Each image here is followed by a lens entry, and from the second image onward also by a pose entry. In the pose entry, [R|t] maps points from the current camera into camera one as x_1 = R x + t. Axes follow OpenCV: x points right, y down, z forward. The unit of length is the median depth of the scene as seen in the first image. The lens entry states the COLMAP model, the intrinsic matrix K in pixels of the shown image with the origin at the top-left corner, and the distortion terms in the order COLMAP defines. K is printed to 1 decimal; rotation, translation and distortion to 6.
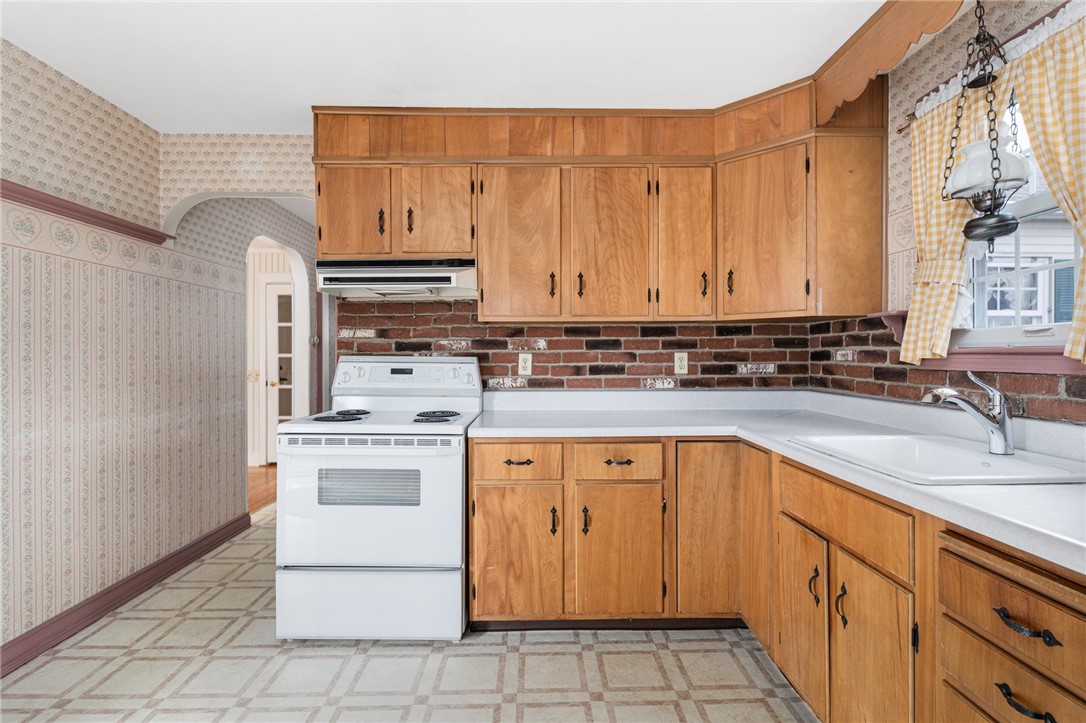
lens RADIAL K [[525.2, 0, 541.7], [0, 525.2, 356.6], [0, 0, 1]] dist [-0.002315, 0.001763]
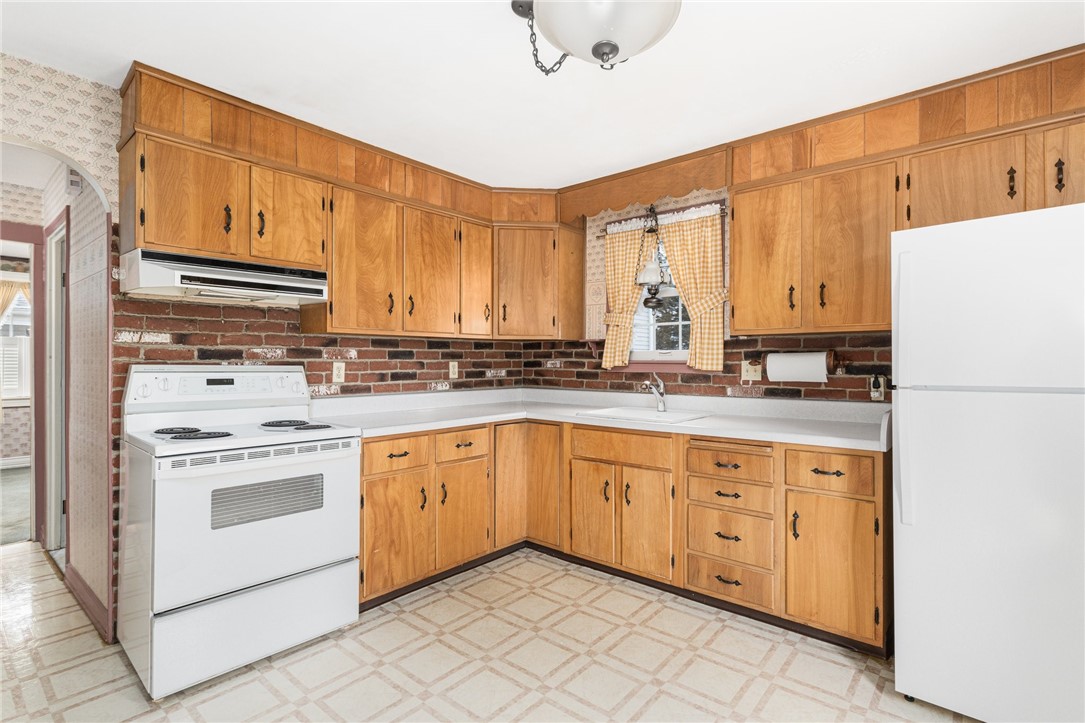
lens RADIAL K [[524.7, 0, 549.6], [0, 524.7, 364.0], [0, 0, 1]] dist [-0.002315, 0.001763]
pose [[0.655630, -0.001035, 0.755082, -0.663360], [-0.001077, 0.999997, 0.002306, -0.006340], [-0.755082, -0.002325, 0.655627, -0.029089]]
